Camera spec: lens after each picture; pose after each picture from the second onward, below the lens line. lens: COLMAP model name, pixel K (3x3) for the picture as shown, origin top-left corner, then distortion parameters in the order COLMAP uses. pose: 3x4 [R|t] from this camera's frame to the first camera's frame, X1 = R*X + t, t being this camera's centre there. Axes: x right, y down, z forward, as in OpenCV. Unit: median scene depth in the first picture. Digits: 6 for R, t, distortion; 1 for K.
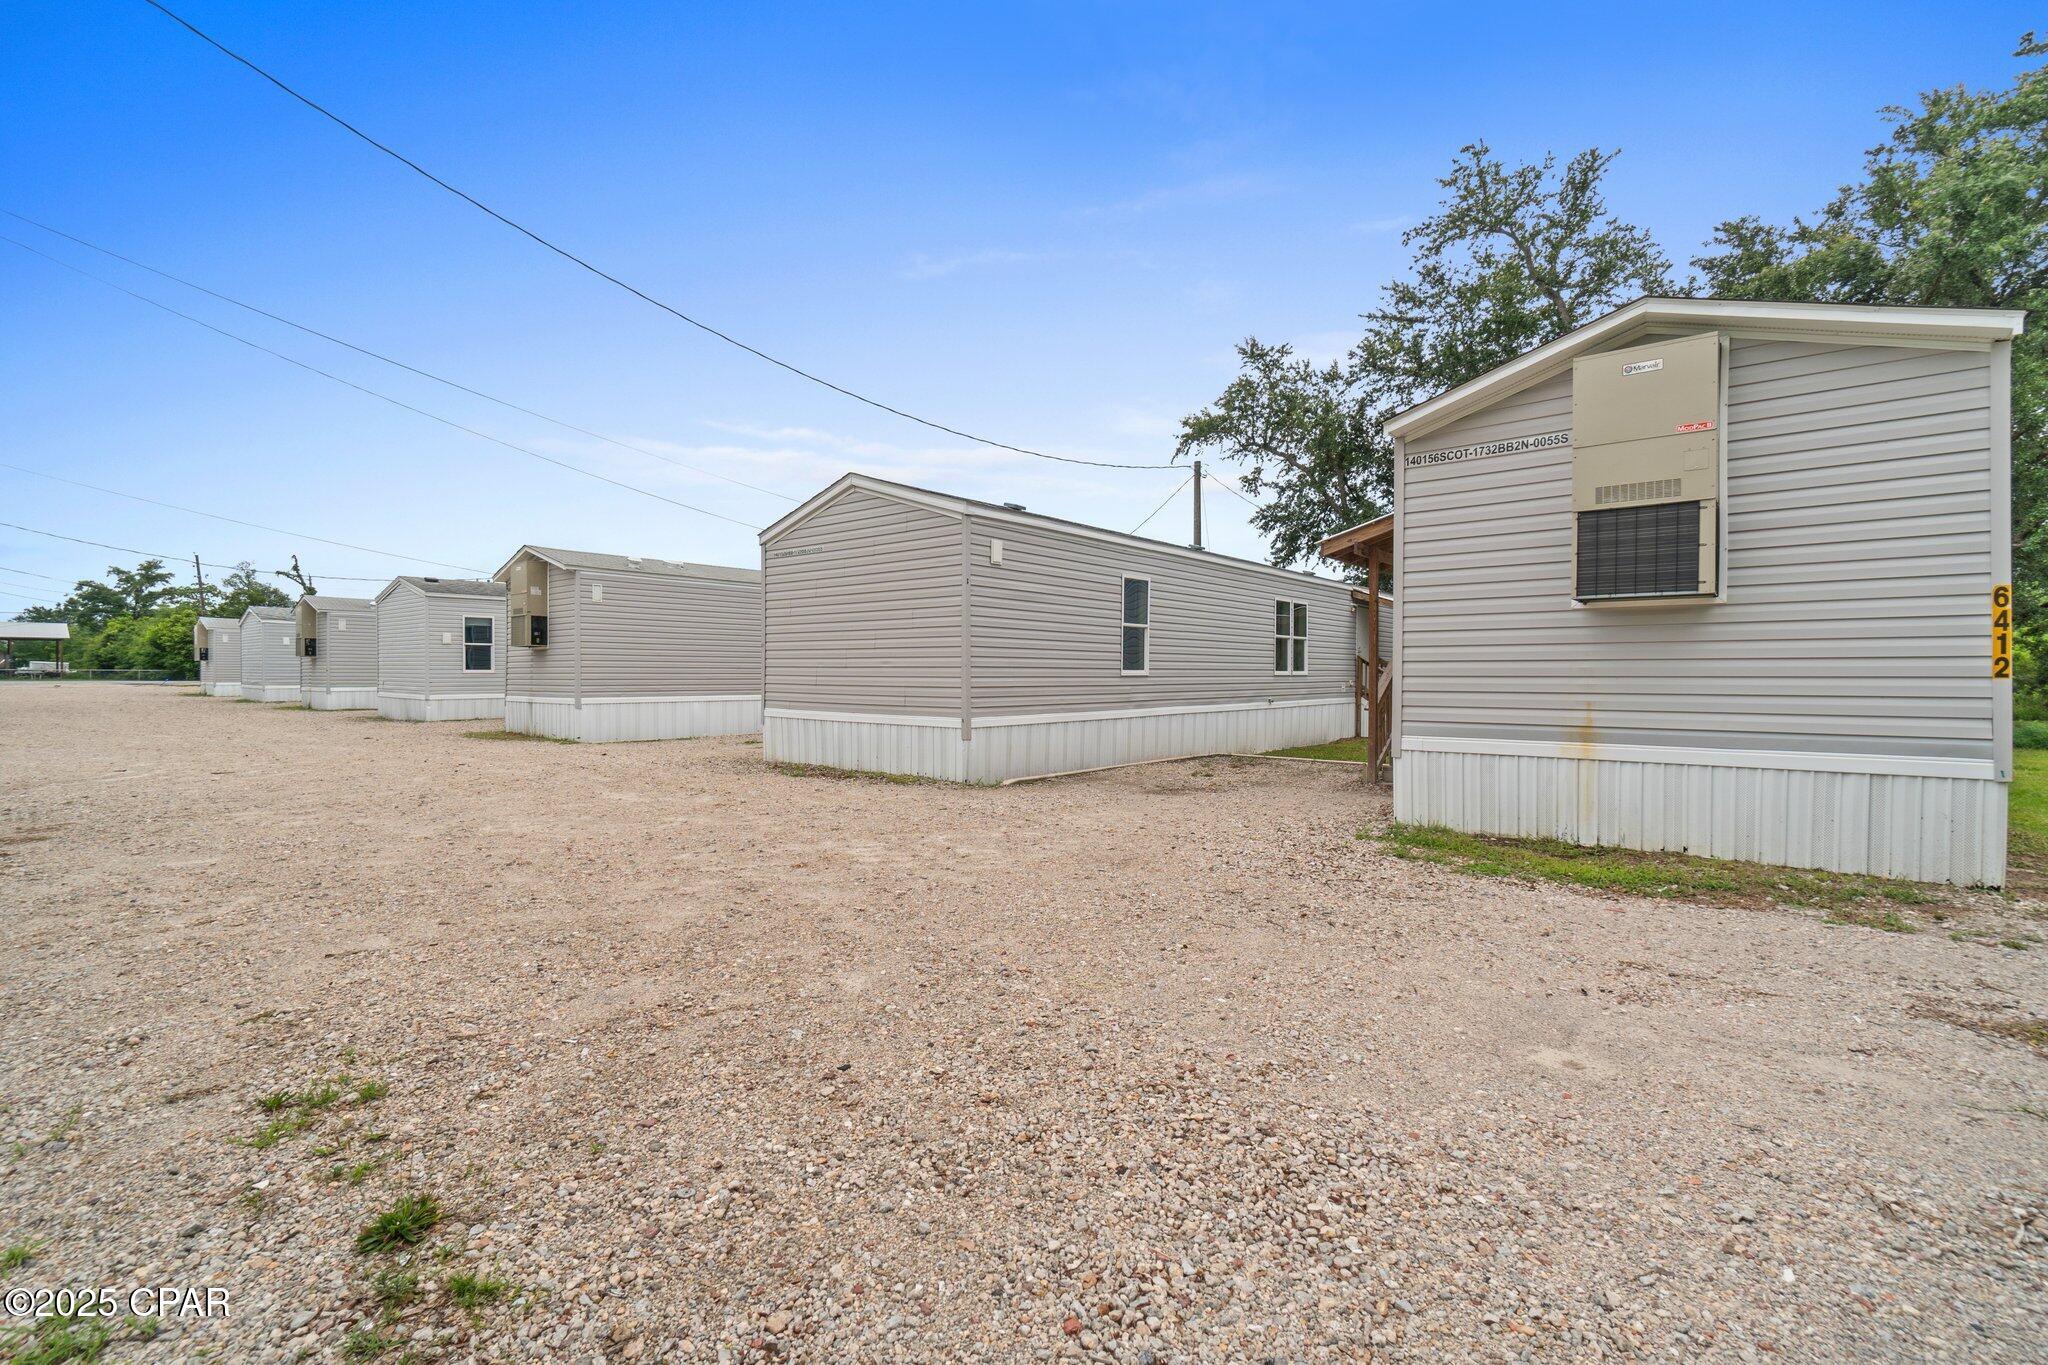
lens RADIAL K [[904.6, 0, 1019.0], [0, 904.6, 681.2], [0, 0, 1]] dist [-0.003135, 0.001075]
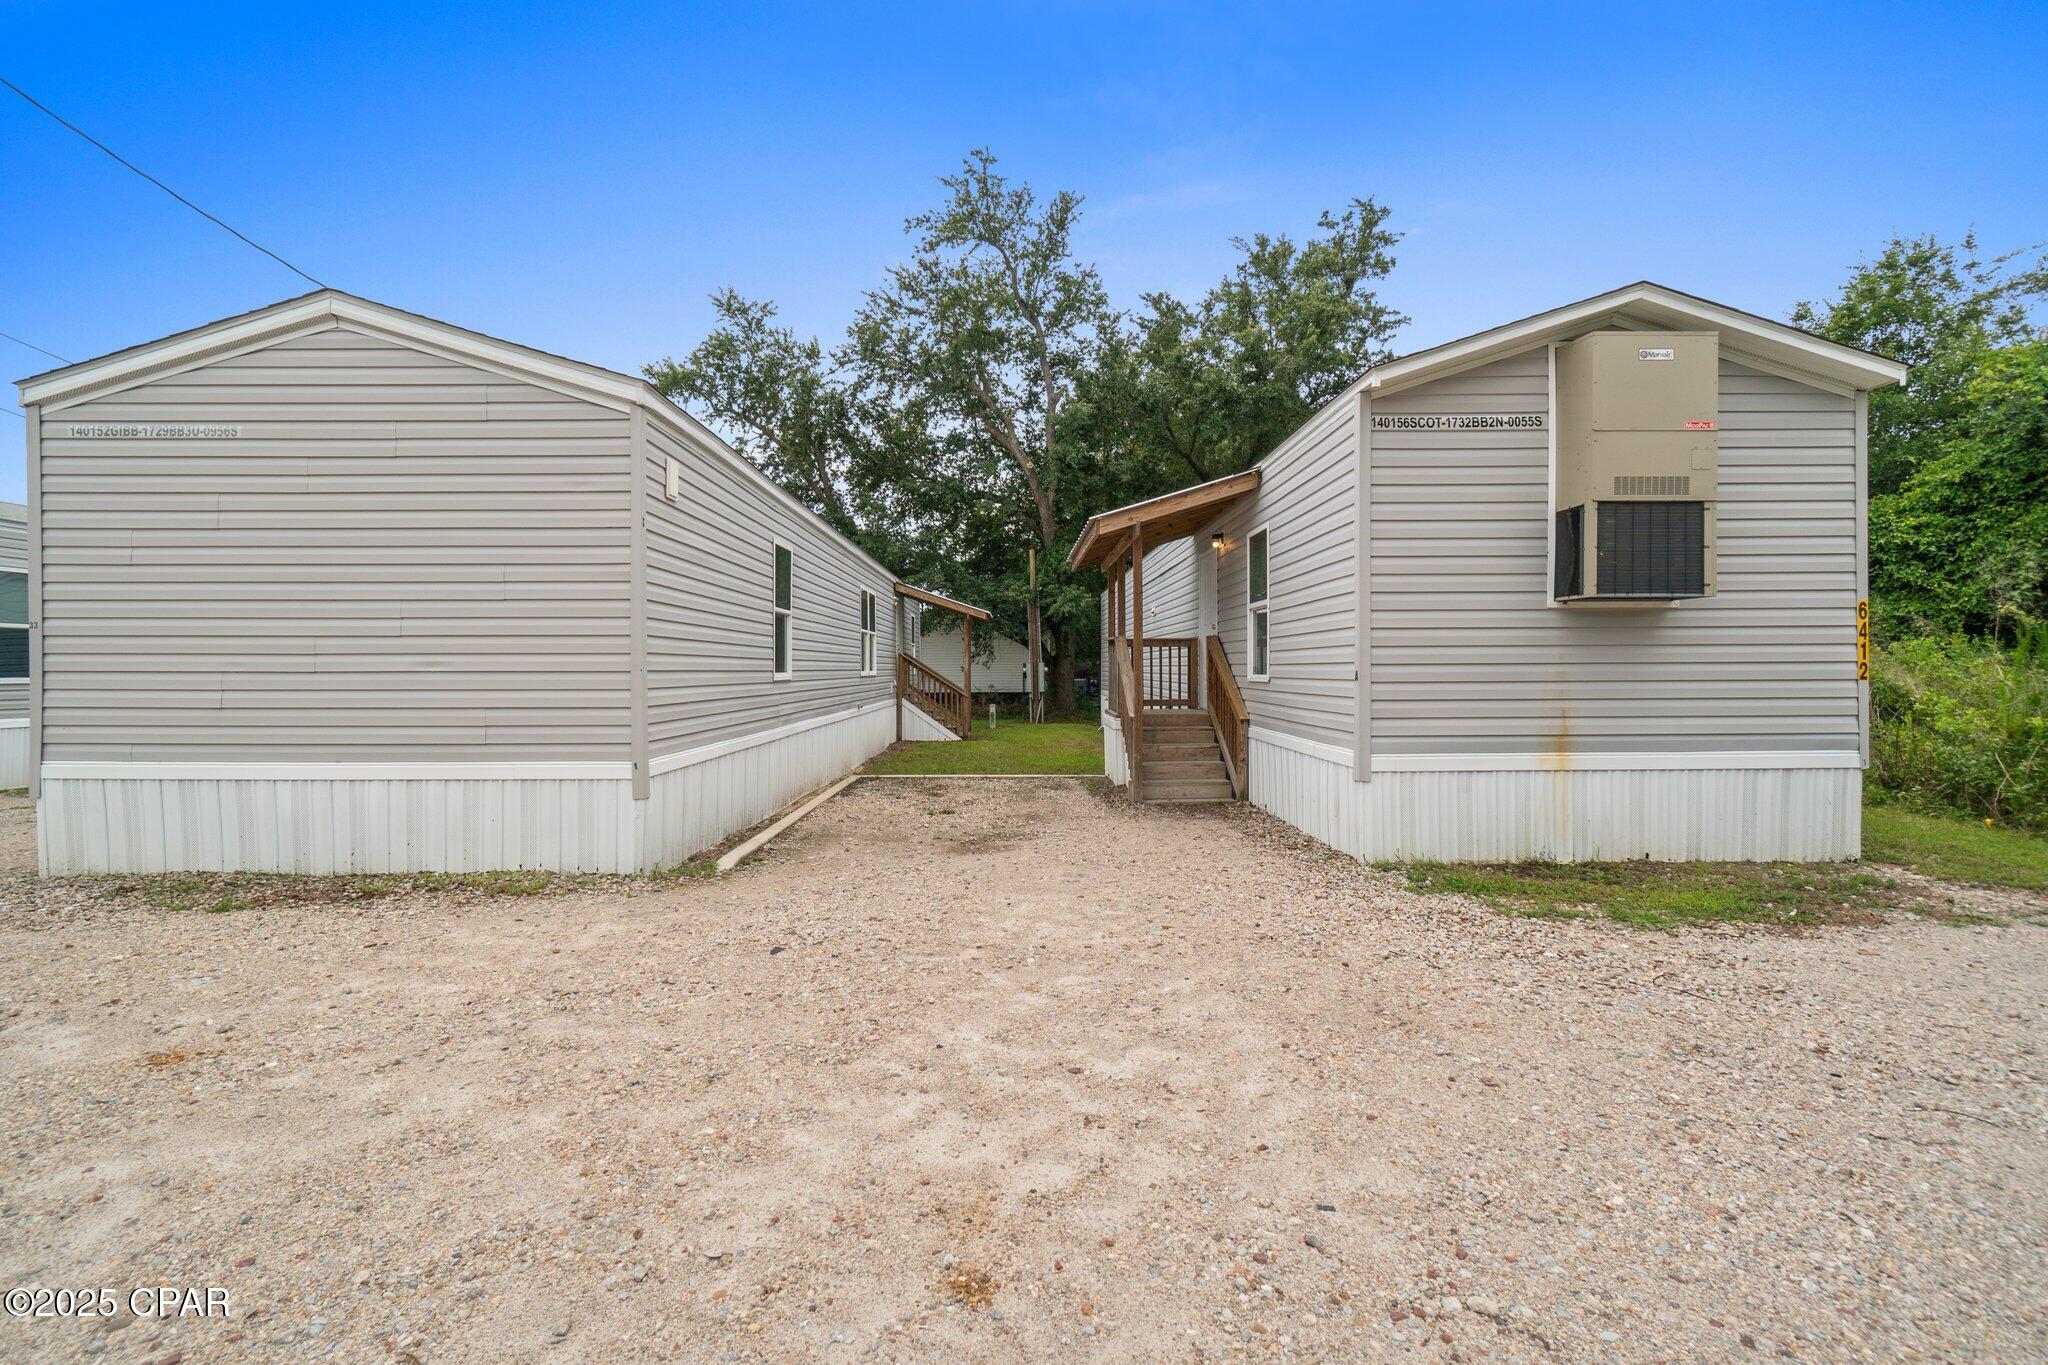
lens RADIAL K [[904.6, 0, 1026.1], [0, 904.6, 675.6], [0, 0, 1]] dist [-0.003135, 0.001075]
pose [[0.762691, -0.009397, 0.646695, -0.163600], [0.010845, 0.999940, 0.001740, -0.007752], [-0.646672, 0.005686, 0.762747, 0.270393]]
